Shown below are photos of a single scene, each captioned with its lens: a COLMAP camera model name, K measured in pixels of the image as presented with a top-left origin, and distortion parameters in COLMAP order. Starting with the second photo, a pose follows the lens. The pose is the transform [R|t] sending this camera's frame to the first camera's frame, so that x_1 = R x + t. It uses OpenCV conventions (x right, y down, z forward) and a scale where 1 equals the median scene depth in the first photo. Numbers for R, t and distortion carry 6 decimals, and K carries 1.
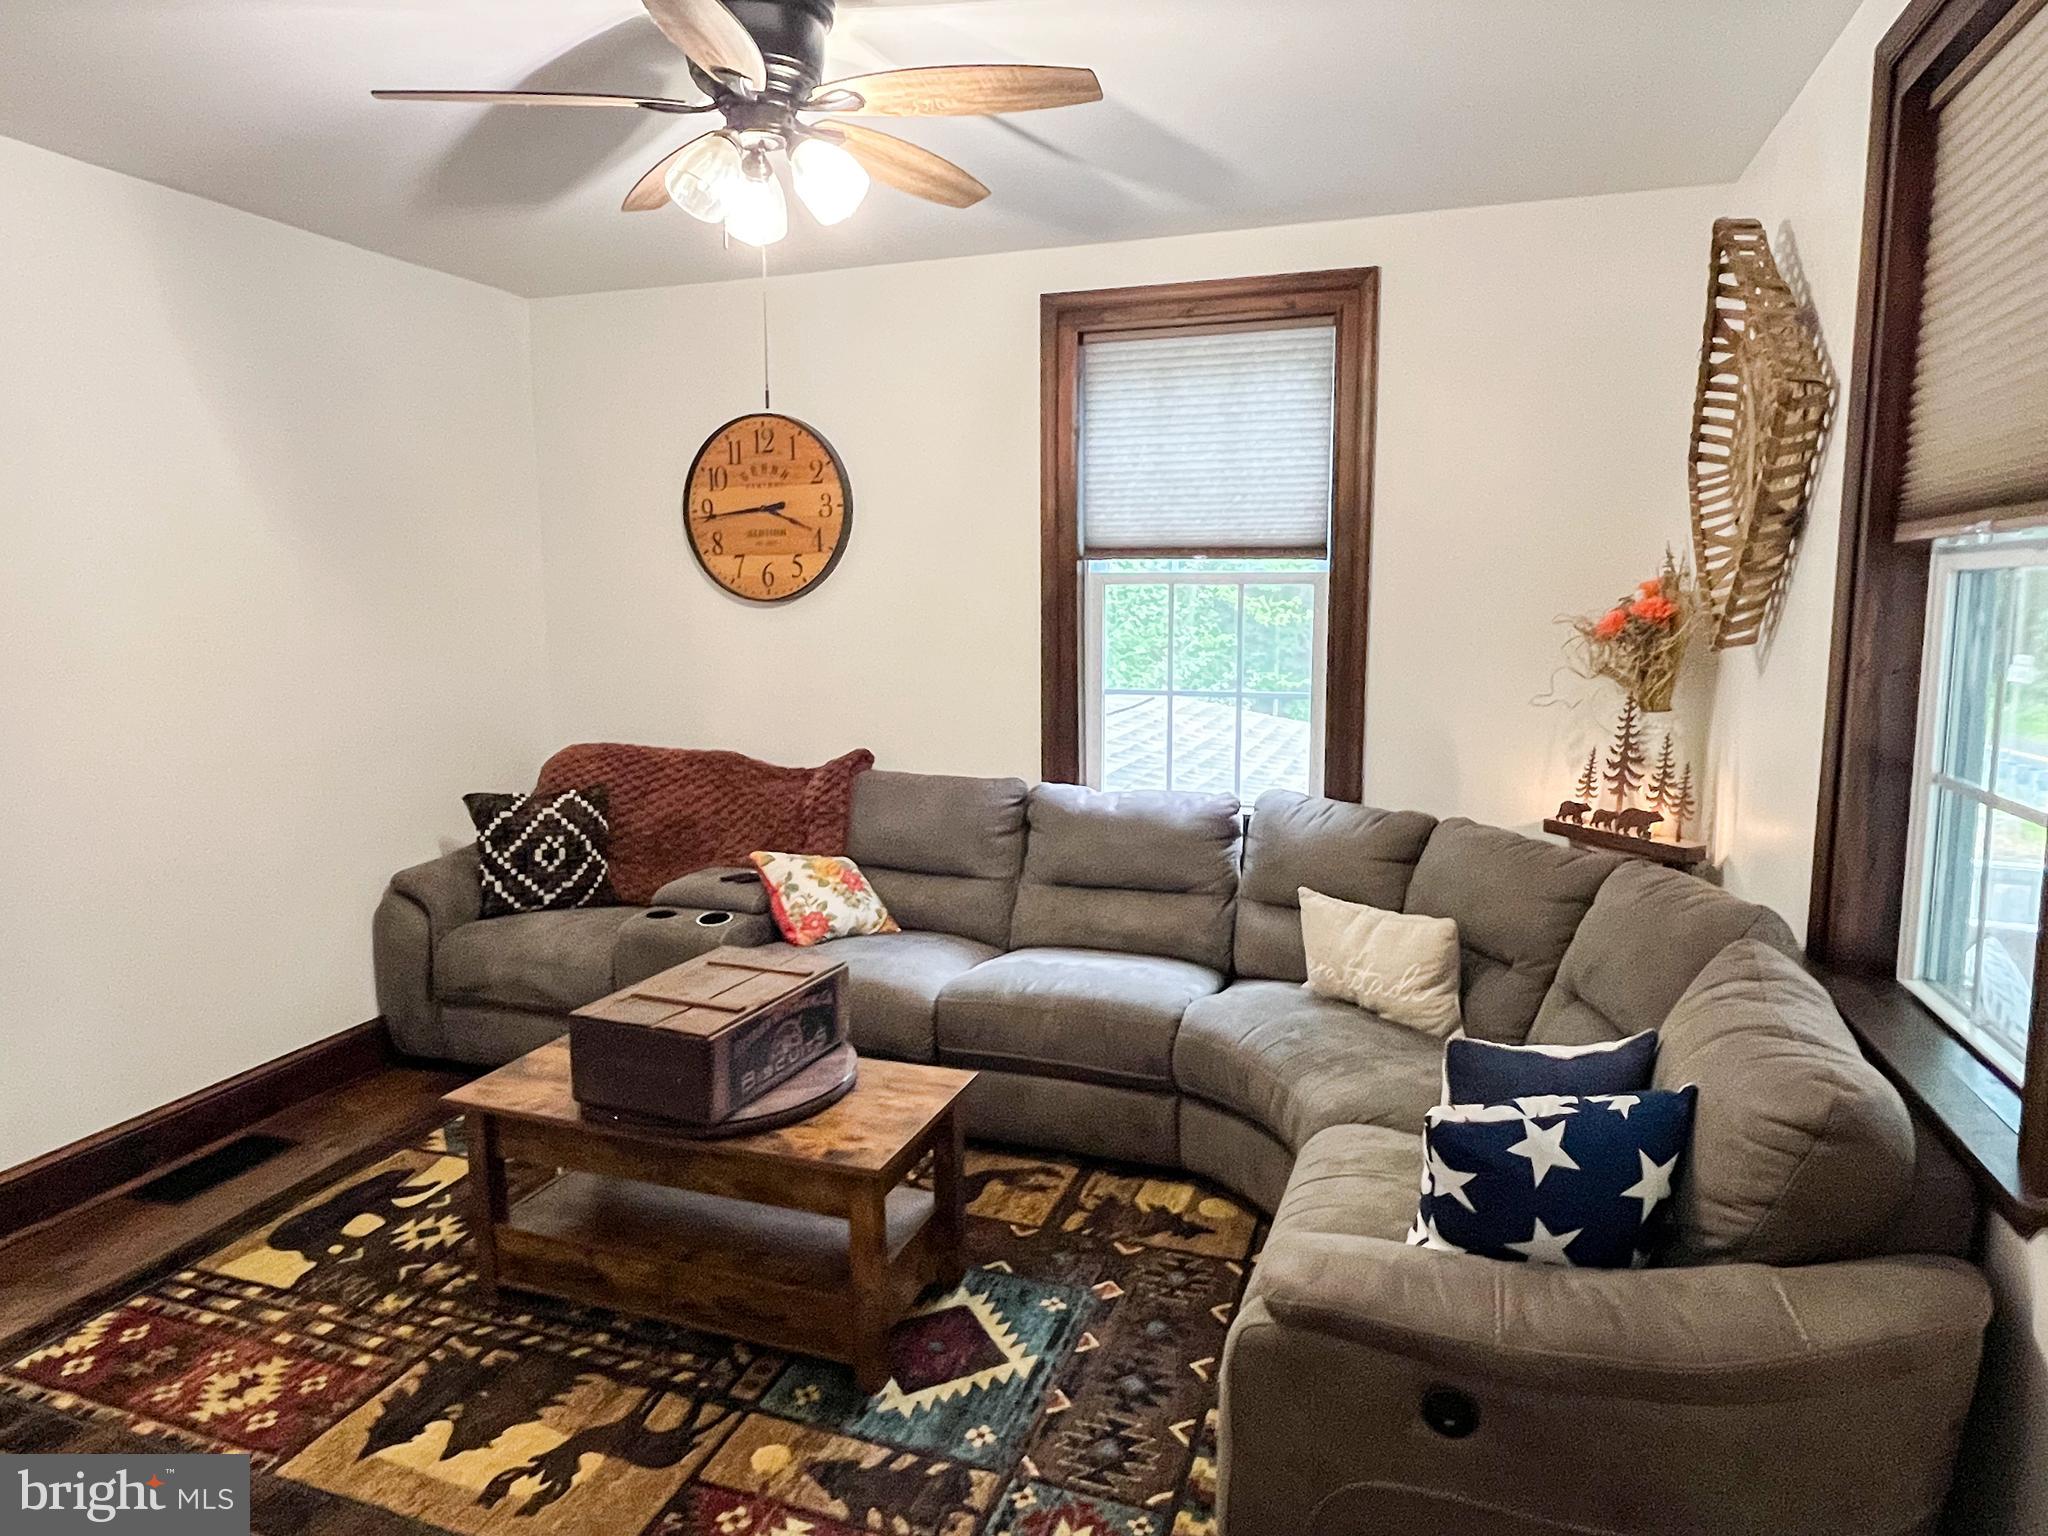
lens RADIAL K [[1261.1, 0, 1024.8], [0, 1261.1, 761.2], [0, 0, 1]] dist [0.002369, 0.001156]
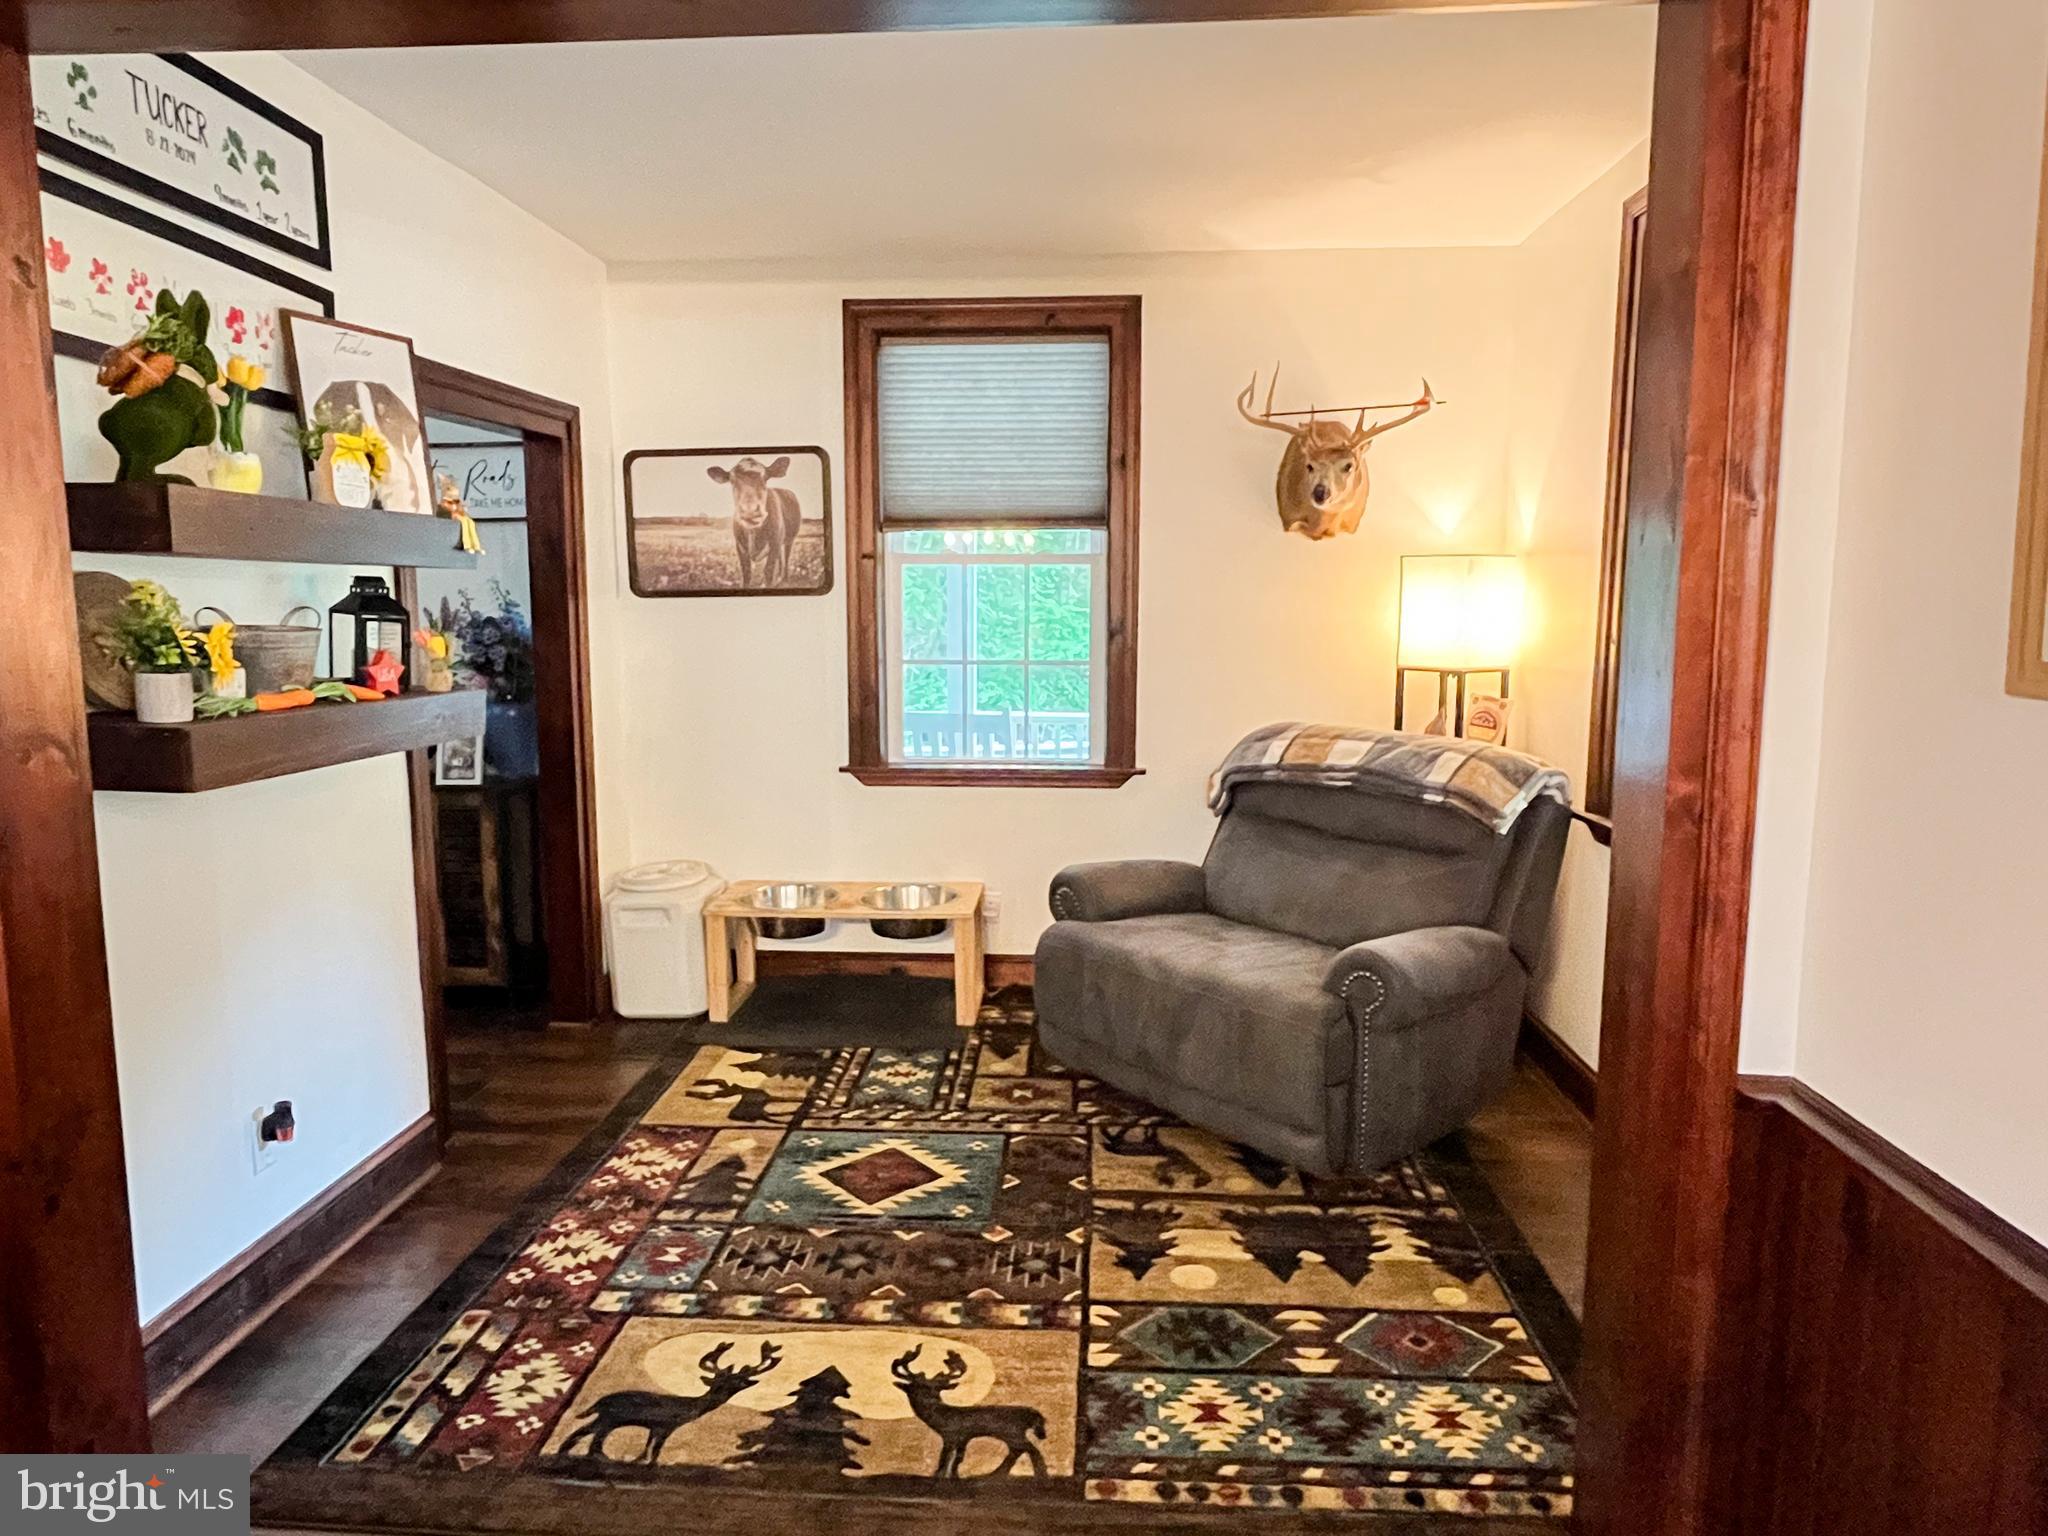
lens RADIAL K [[1261.1, 0, 1022.8], [0, 1261.1, 760.1], [0, 0, 1]] dist [0.002369, 0.001156]
pose [[0.276747, 0.137911, -0.950995, 0.933010], [-0.136861, 0.985216, 0.103046, -0.073185], [0.951147, 0.101636, 0.291530, 0.619714]]
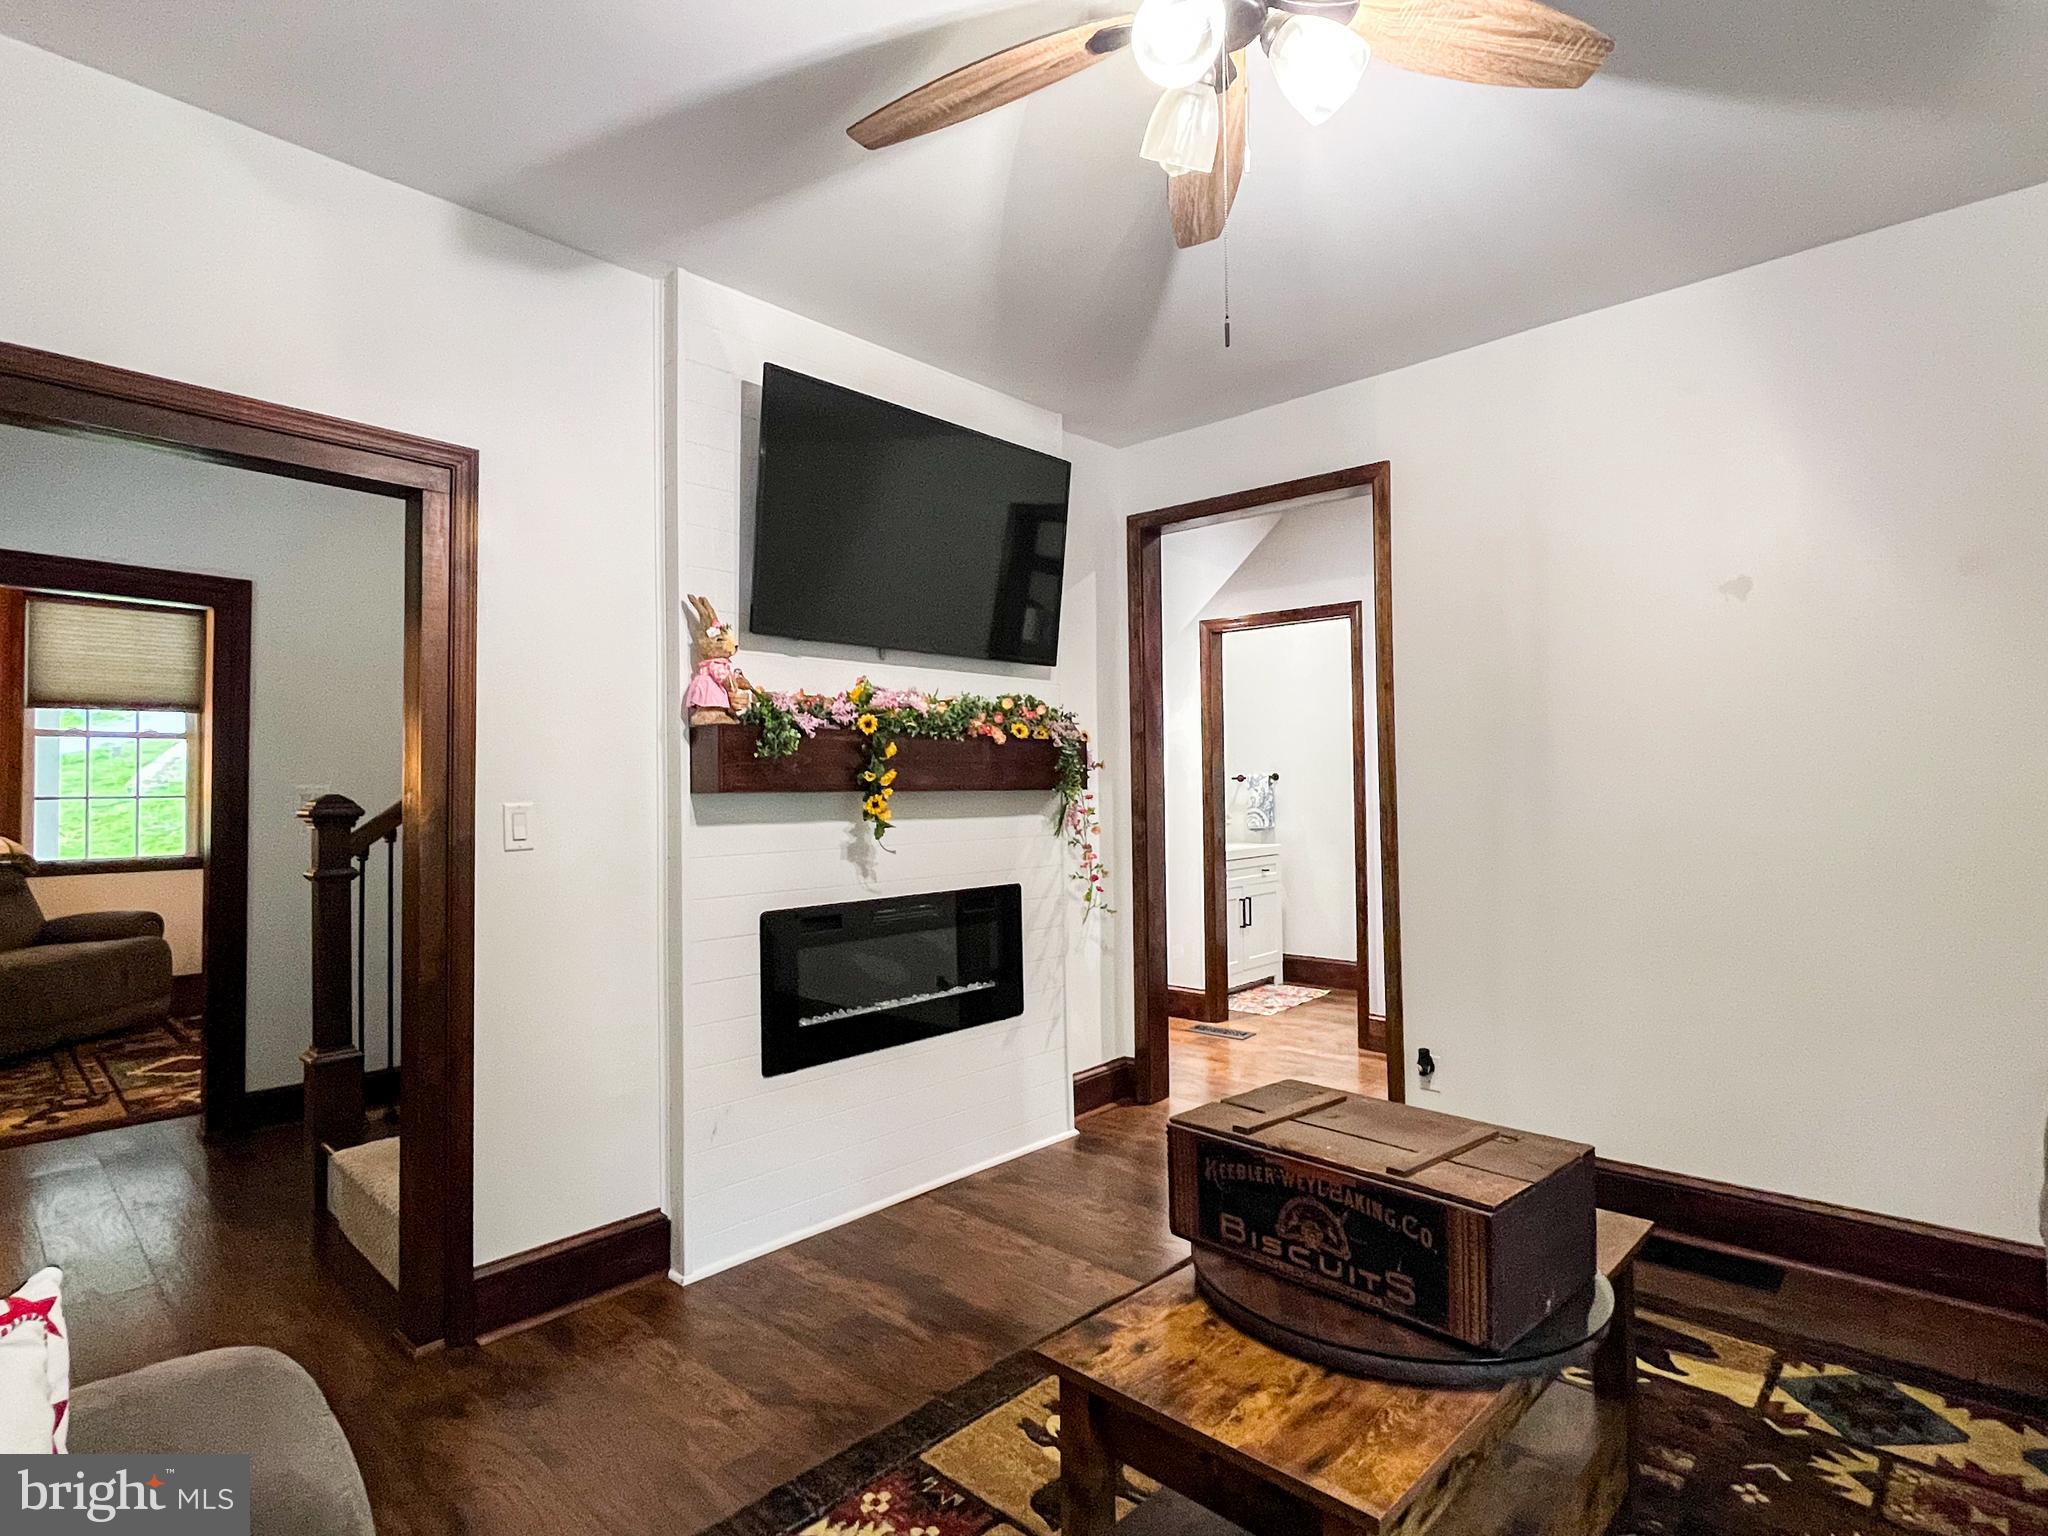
lens RADIAL K [[1046.4, 0, 1022.2], [0, 1046.4, 768.6], [0, 0, 1]] dist [-0.001779, 0.000190]
pose [[-0.405075, -0.011402, -0.914212, 0.340864], [-0.117341, 0.992301, 0.039616, -0.024618], [0.906722, 0.123322, -0.403295, 0.920613]]
